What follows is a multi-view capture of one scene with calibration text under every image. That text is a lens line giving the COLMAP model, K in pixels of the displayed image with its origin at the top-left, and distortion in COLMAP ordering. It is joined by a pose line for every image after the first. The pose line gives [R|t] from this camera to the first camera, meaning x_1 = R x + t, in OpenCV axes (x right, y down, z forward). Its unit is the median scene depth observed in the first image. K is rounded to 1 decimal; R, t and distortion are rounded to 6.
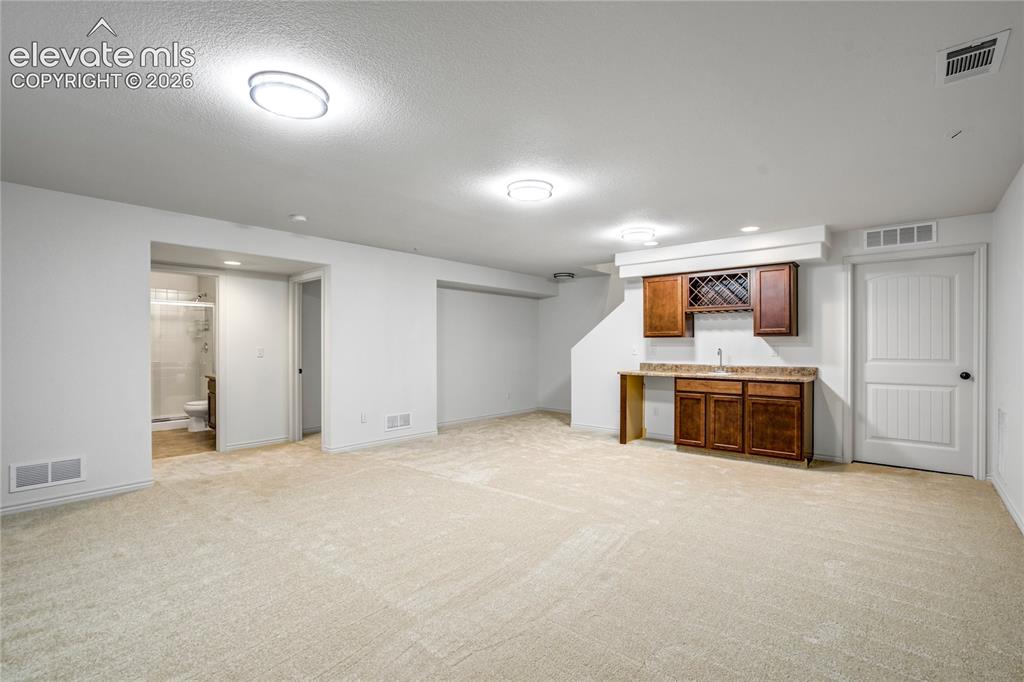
lens RADIAL K [[472.8, 0, 514.9], [0, 472.8, 341.4], [0, 0, 1]] dist [-0.026574, 0.010318]
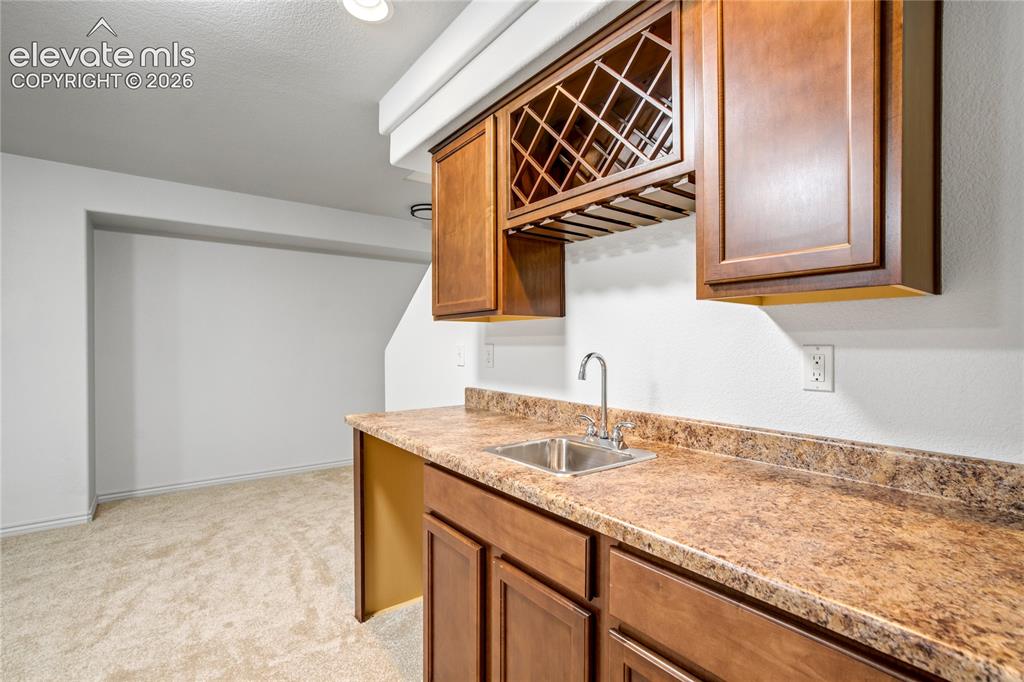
lens RADIAL K [[472.8, 0, 507.7], [0, 472.8, 346.1], [0, 0, 1]] dist [-0.026574, 0.010318]
pose [[0.976998, -0.002697, -0.213233, 0.428400], [0.006957, 0.999791, 0.019234, 0.005183], [0.213136, -0.020275, 0.976812, 0.705319]]
